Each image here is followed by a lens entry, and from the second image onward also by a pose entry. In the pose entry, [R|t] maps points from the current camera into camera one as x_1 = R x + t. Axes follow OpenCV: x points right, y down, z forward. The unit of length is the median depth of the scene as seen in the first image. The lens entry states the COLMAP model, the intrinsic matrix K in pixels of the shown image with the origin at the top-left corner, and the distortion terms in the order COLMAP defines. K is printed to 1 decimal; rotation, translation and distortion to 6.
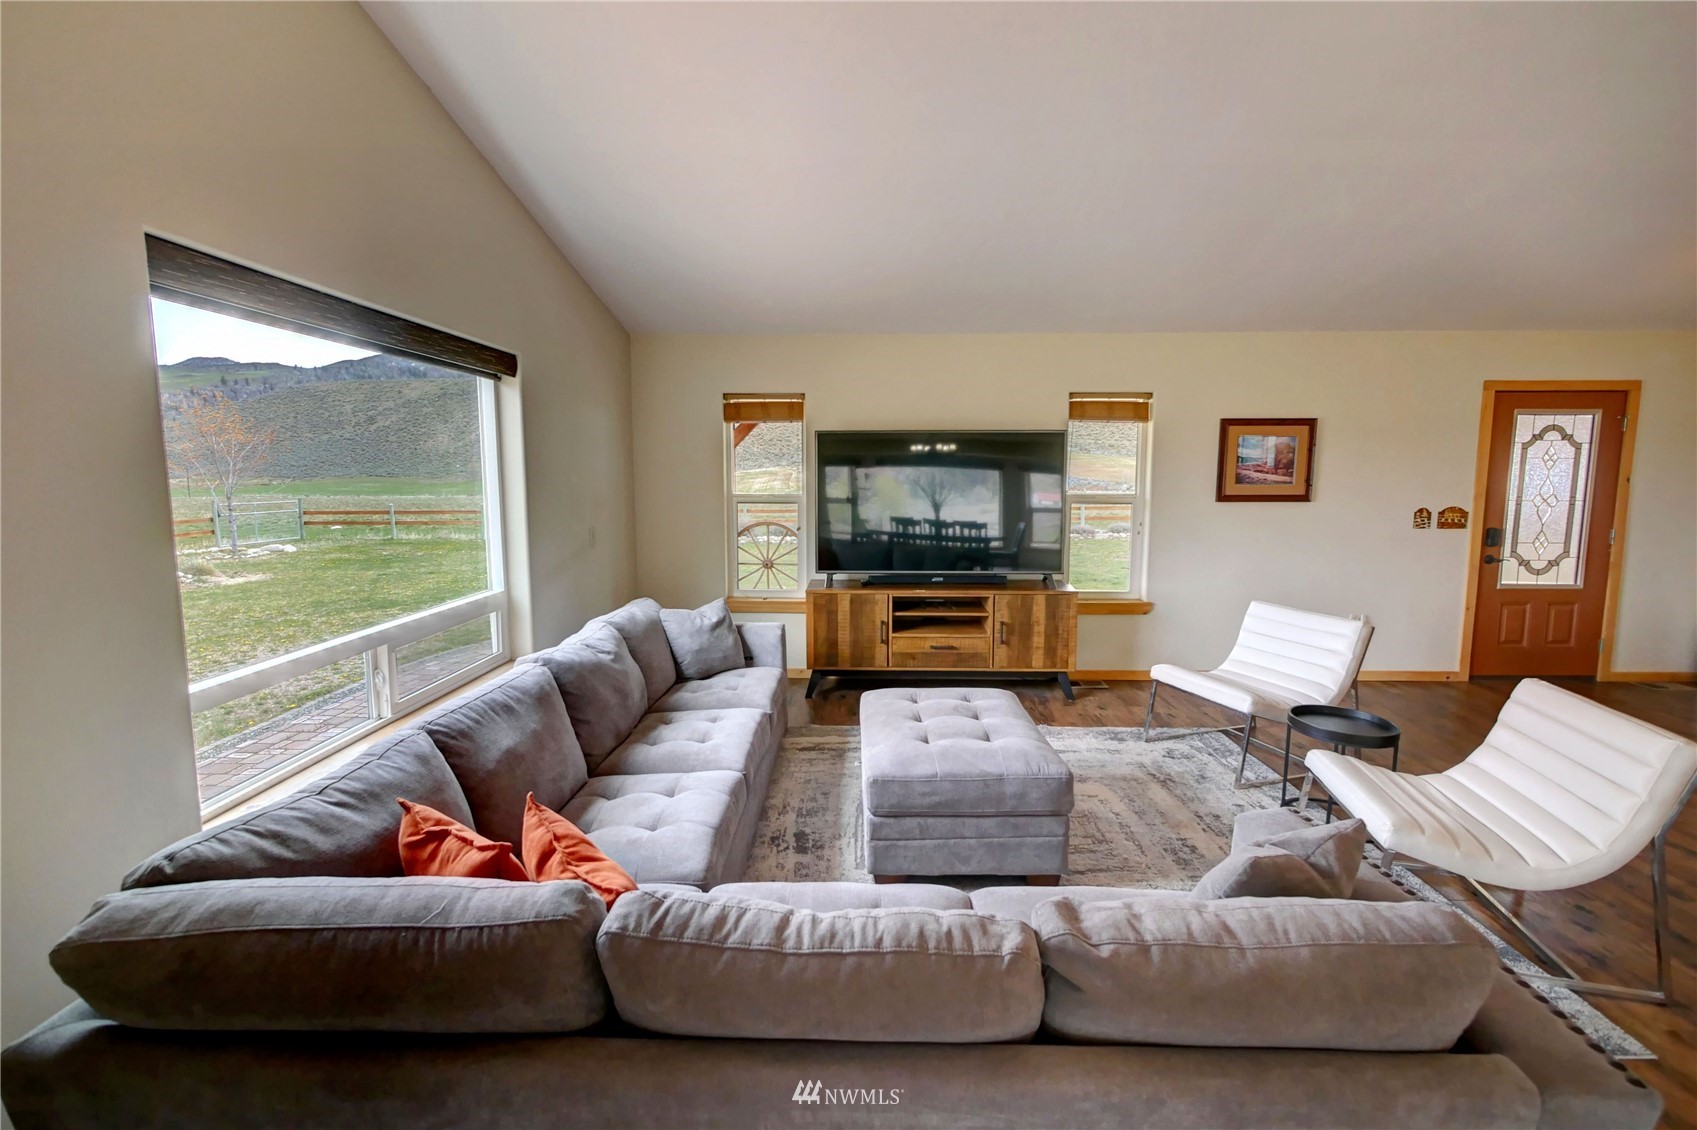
lens RADIAL K [[719.0, 0, 849.7], [0, 719.0, 549.6], [0, 0, 1]] dist [-0.004370, -0.000153]
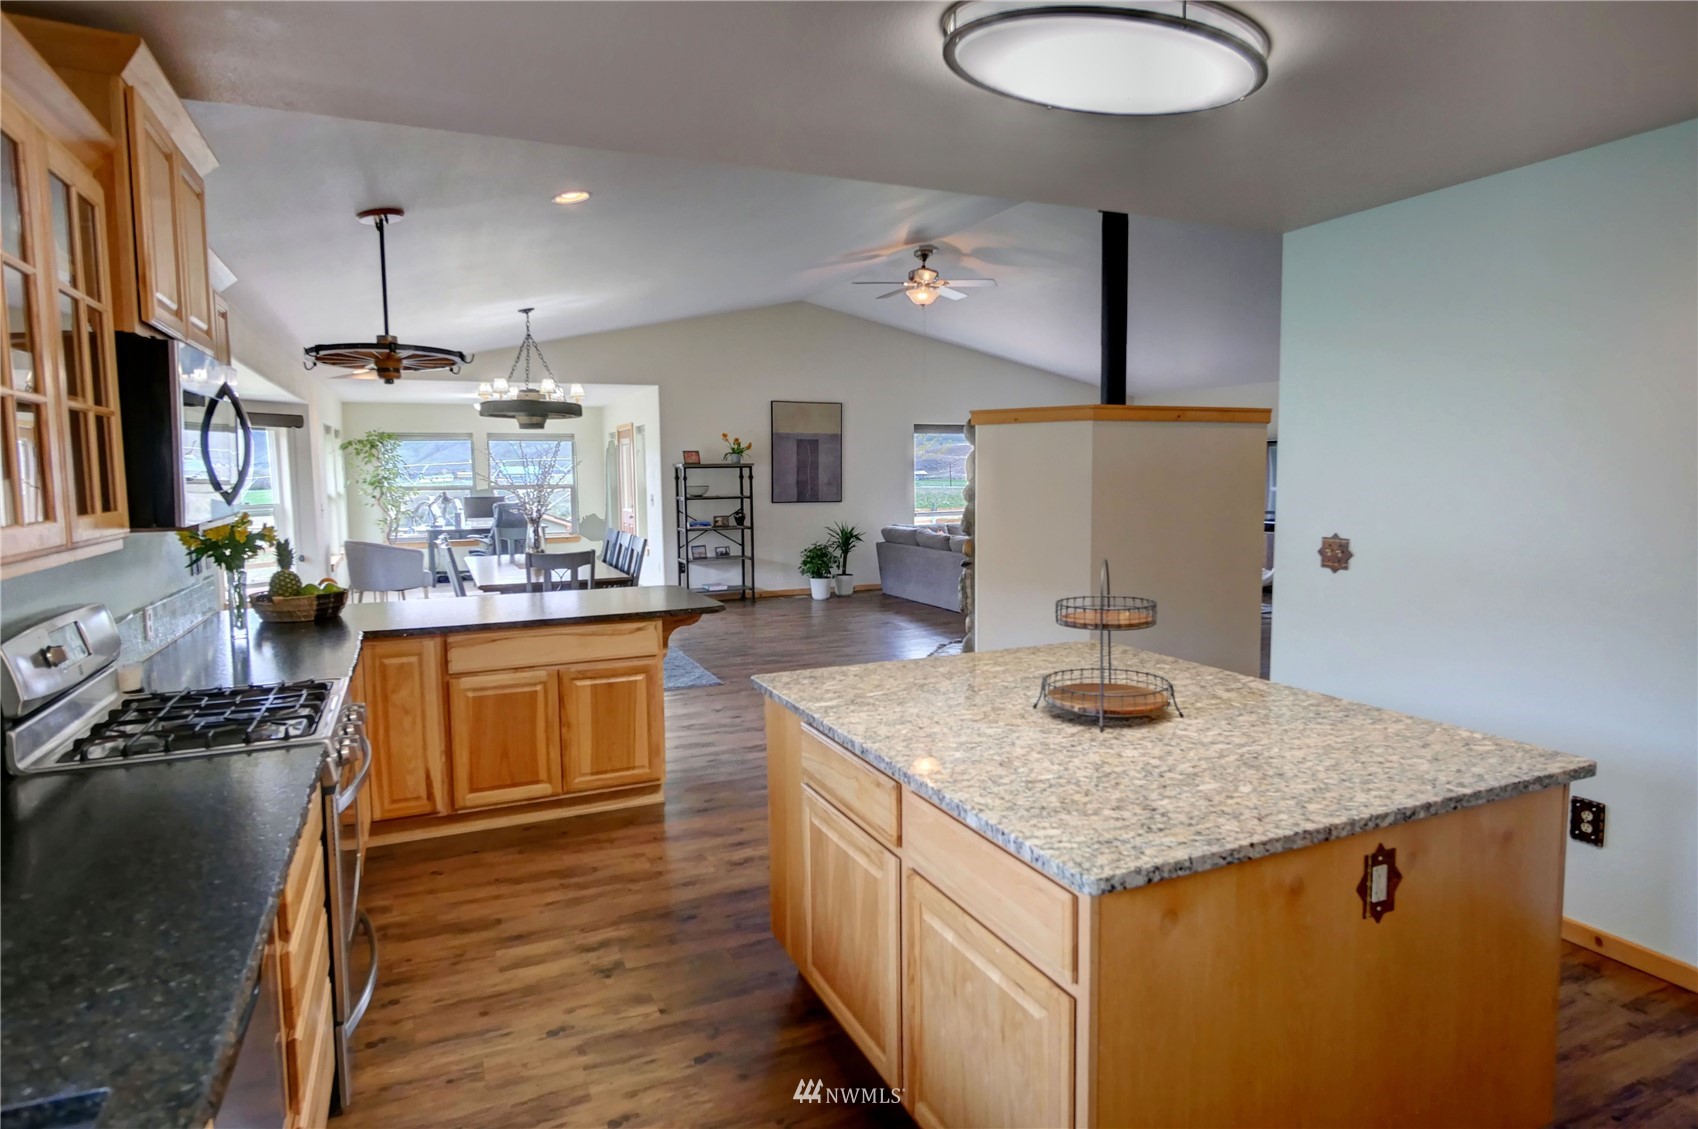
lens RADIAL K [[965.5, 0, 849.0], [0, 965.5, 564.5], [0, 0, 1]] dist [0.000328, 0.000070]
pose [[0.428107, 0.085454, -0.899679, 1.820043], [-0.085777, 0.994867, 0.053679, 0.089918], [0.899648, 0.054191, 0.433240, -0.852674]]
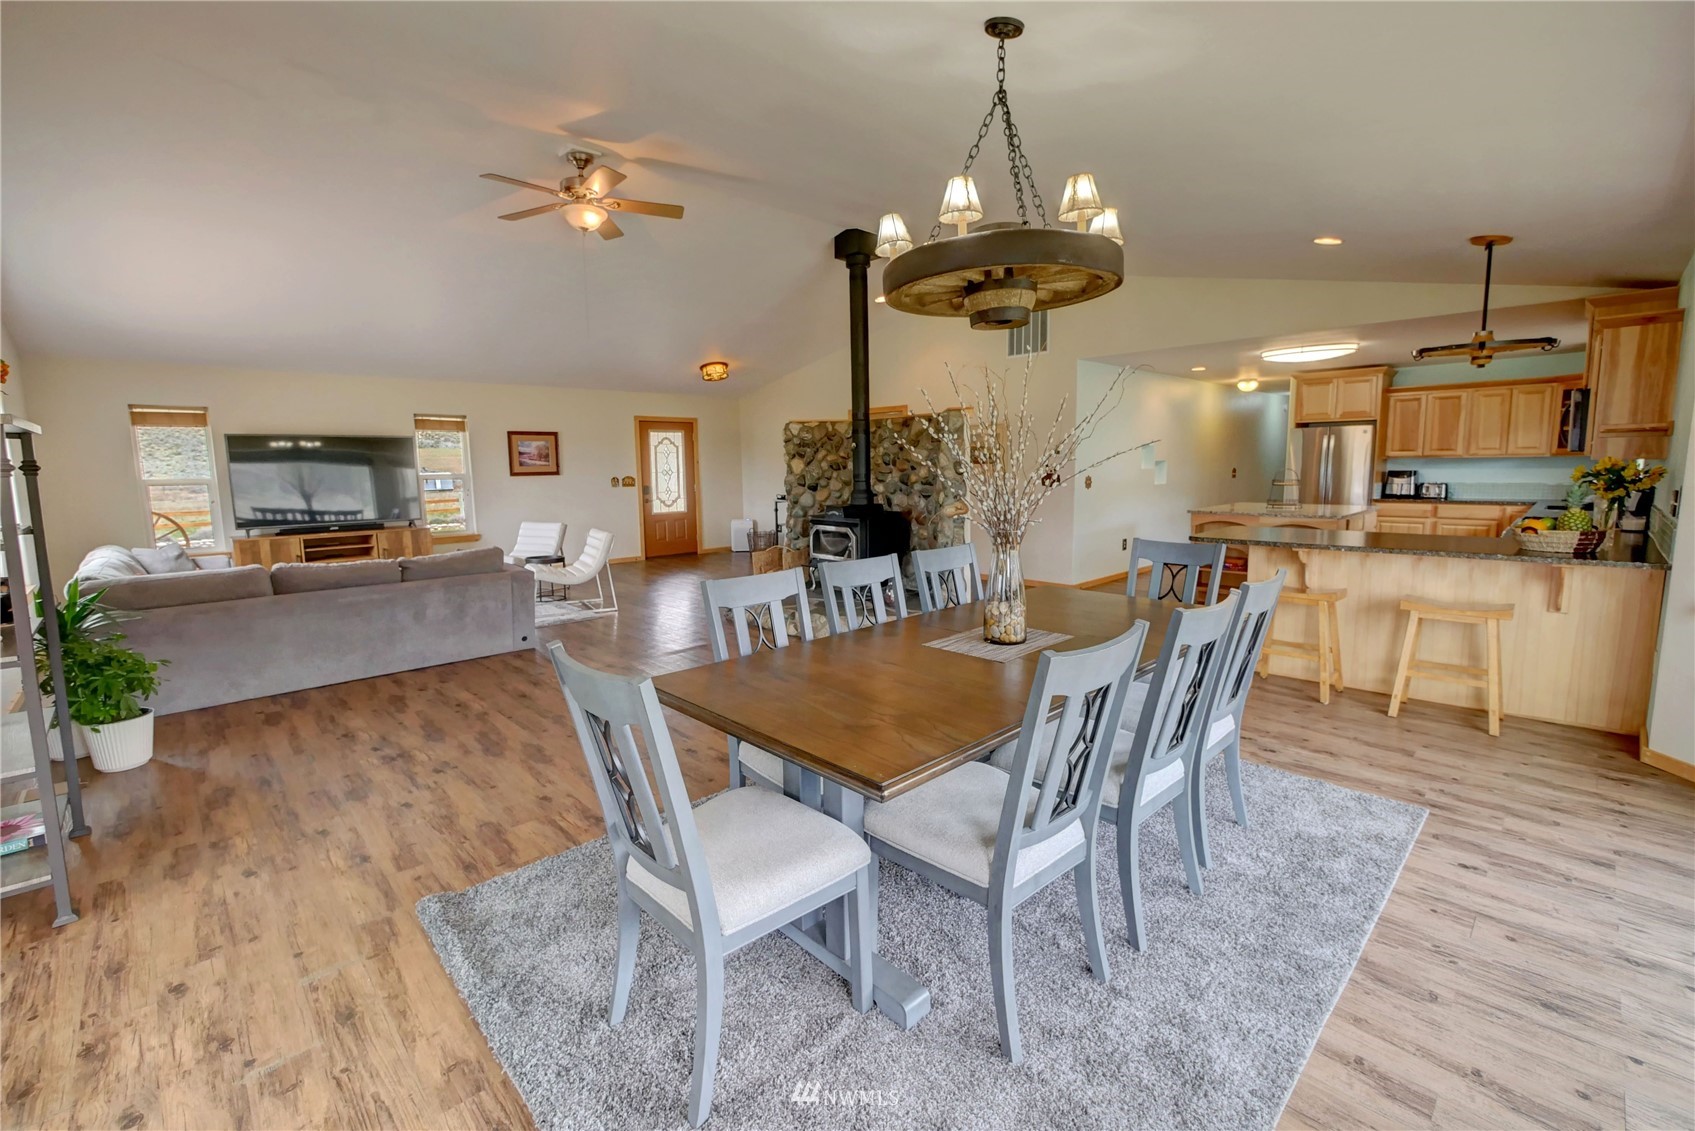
lens RADIAL K [[719.4, 0, 845.9], [0, 719.4, 554.1], [0, 0, 1]] dist [-0.005354, 0.000022]
pose [[0.703491, -0.097727, 0.703953, -0.203356], [0.090460, 0.994757, 0.047698, 0.123564], [-0.704924, 0.030125, 0.708643, -0.919099]]
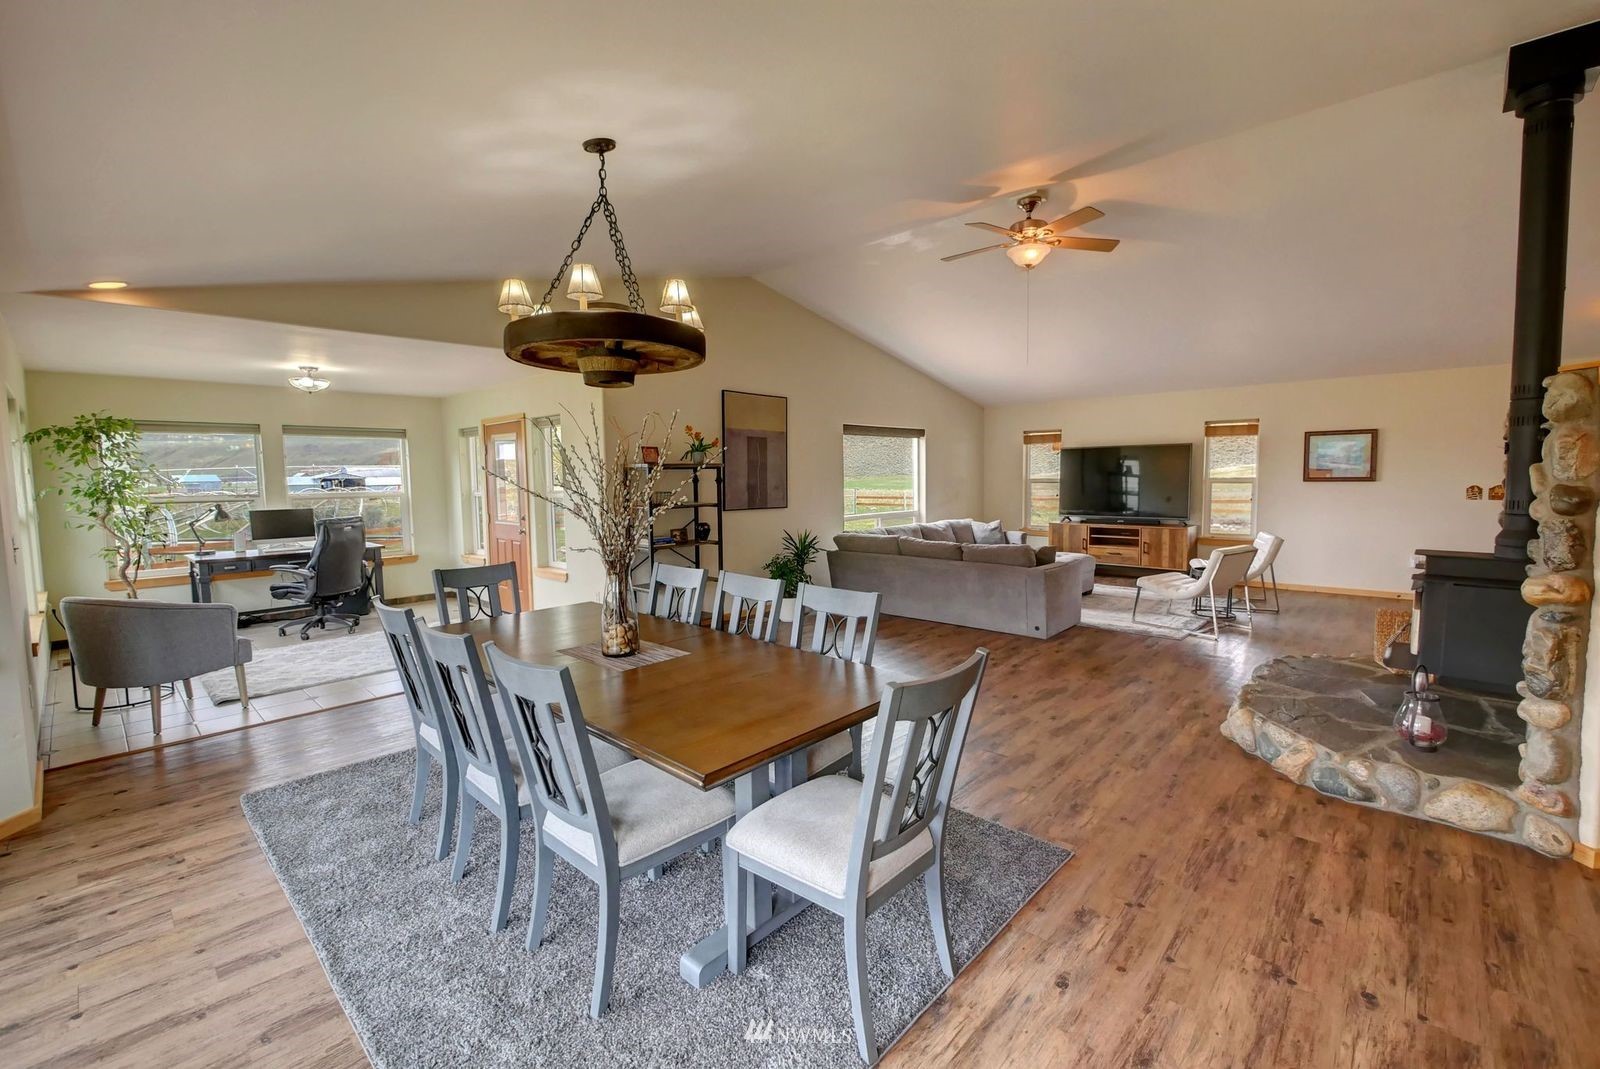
lens RADIAL K [[682.2, 0, 806.3], [0, 682.2, 526.4], [0, 0, 1]] dist [-0.006653, 0.000312]
pose [[0.748532, 0.041518, -0.661798, 0.701276], [-0.057542, 0.998340, -0.002452, 0.108254], [0.660597, 0.039917, 0.749679, -0.947975]]
